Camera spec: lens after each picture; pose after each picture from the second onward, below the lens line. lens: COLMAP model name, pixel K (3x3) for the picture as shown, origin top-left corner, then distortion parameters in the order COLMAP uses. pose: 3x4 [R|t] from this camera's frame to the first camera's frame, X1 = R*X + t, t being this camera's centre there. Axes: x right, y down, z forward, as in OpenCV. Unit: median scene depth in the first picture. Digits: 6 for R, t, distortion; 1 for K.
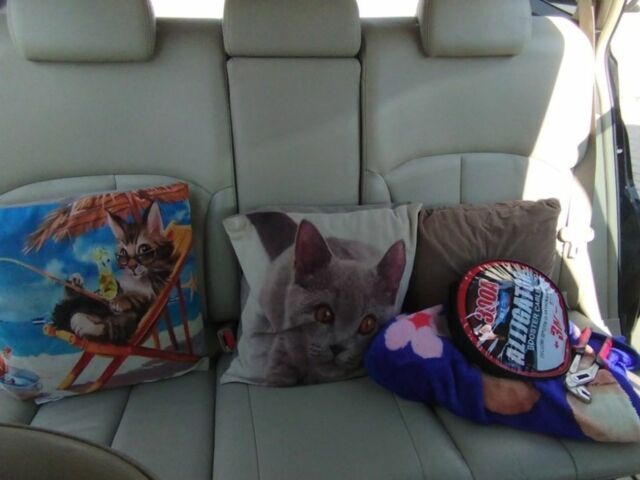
lens RADIAL K [[489.1, 0, 349.1], [0, 489.1, 240.3], [0, 0, 1]] dist [-0.006487, -0.005404]
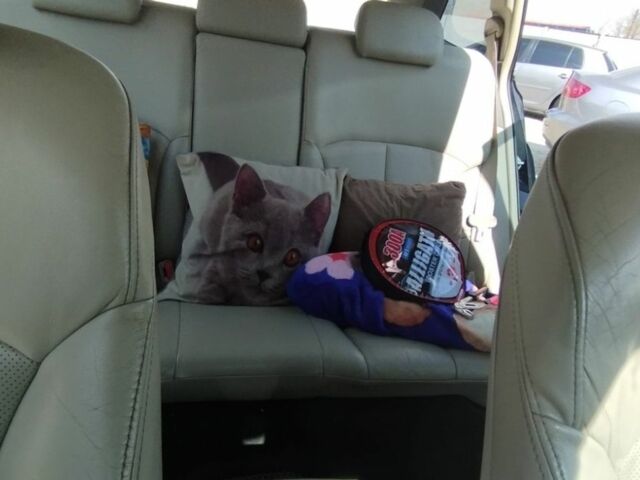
lens RADIAL K [[489.1, 0, 349.1], [0, 489.1, 240.3], [0, 0, 1]] dist [-0.006487, -0.005404]
pose [[0.994904, 0.078372, 0.063432, 0.095950], [-0.065709, 0.981165, -0.181651, 0.337587], [-0.076474, 0.176557, 0.981315, -0.153174]]
